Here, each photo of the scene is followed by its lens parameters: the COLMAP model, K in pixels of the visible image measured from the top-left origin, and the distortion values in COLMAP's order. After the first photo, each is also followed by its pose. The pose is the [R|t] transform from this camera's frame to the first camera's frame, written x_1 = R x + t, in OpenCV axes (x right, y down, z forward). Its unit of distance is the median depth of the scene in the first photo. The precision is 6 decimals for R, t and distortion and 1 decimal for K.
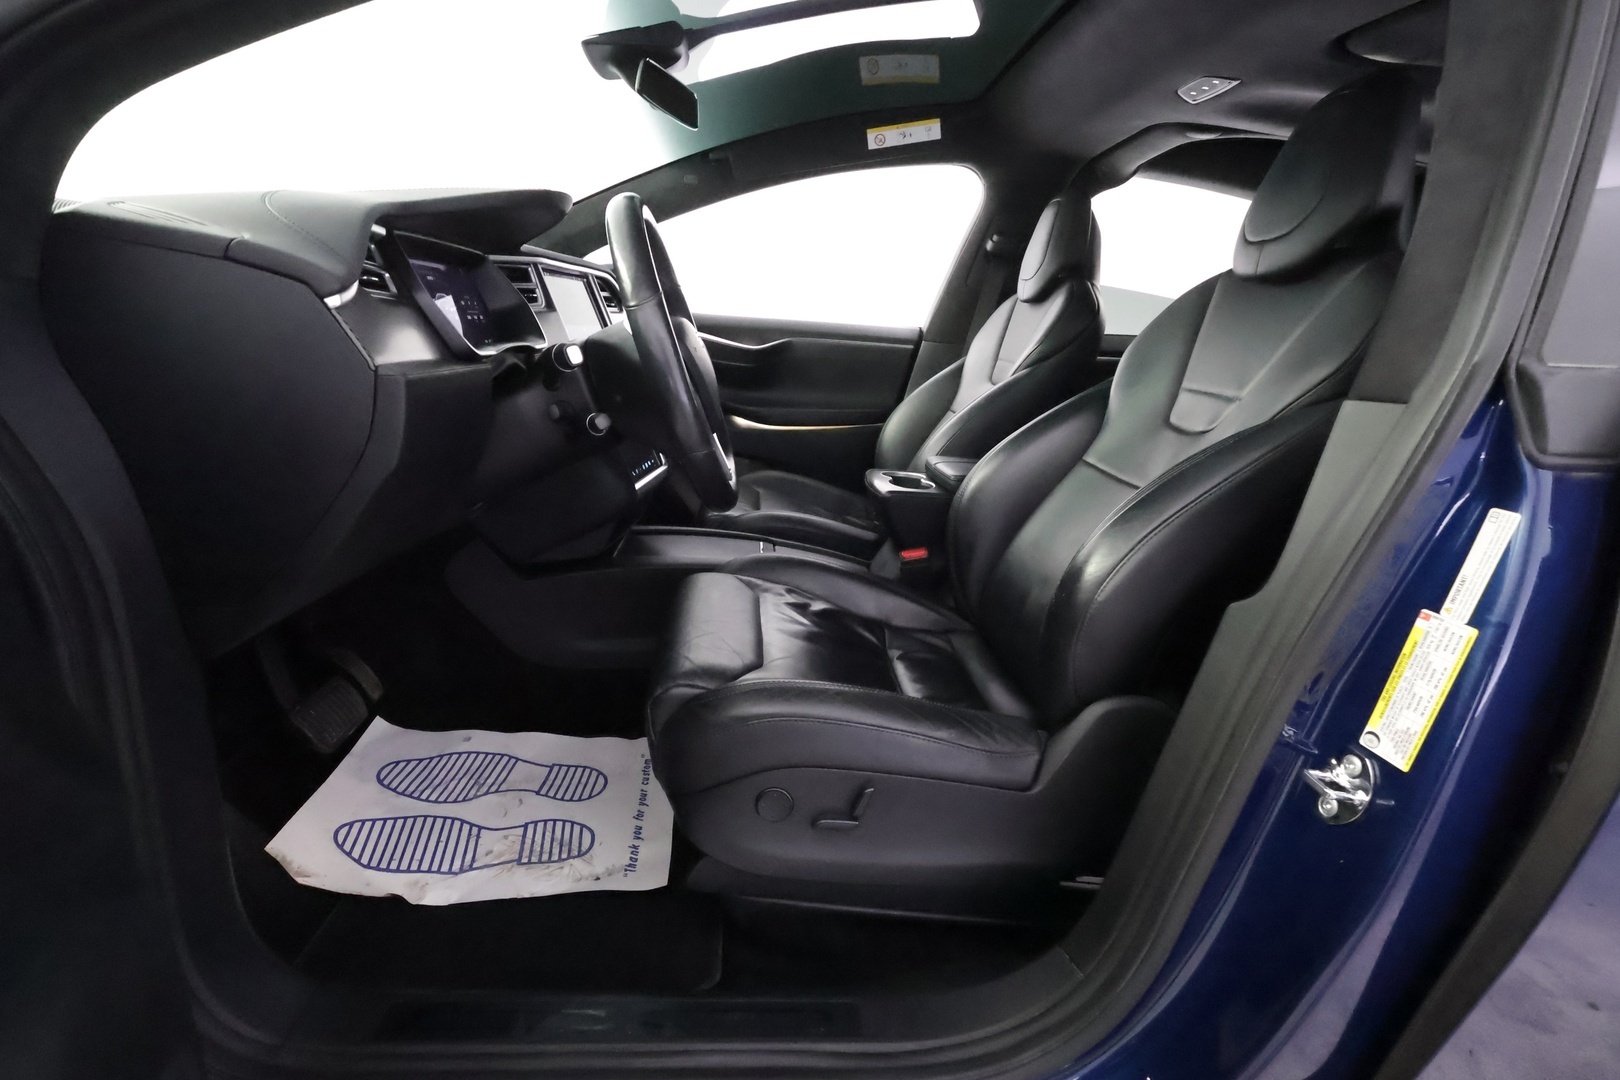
lens RADIAL K [[763.6, 0, 812.1], [0, 763.6, 540.9], [0, 0, 1]] dist [-0.000158, 0.000123]
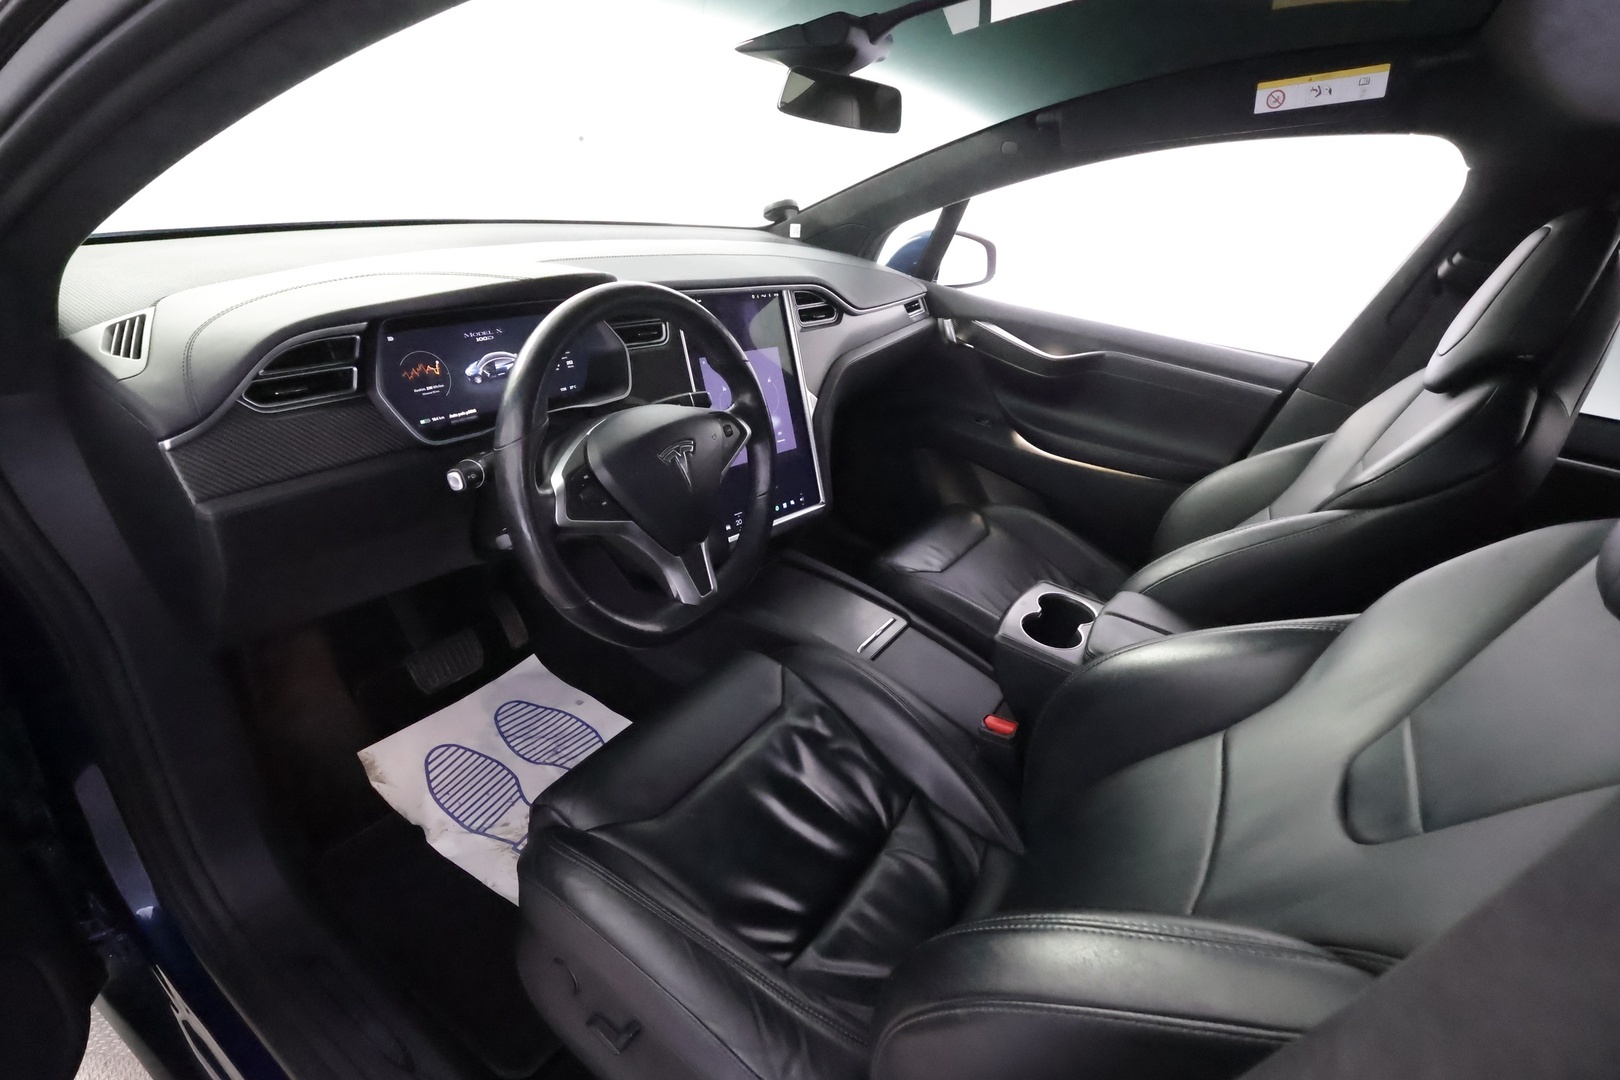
lens RADIAL K [[763.5, 0, 818.3], [0, 763.5, 531.2], [0, 0, 1]] dist [0.001441, 0.000184]
pose [[0.784391, 0.307593, -0.538625, 0.380781], [-0.229995, 0.950708, 0.207982, -0.317918], [0.576049, -0.039258, 0.816472, 0.307578]]
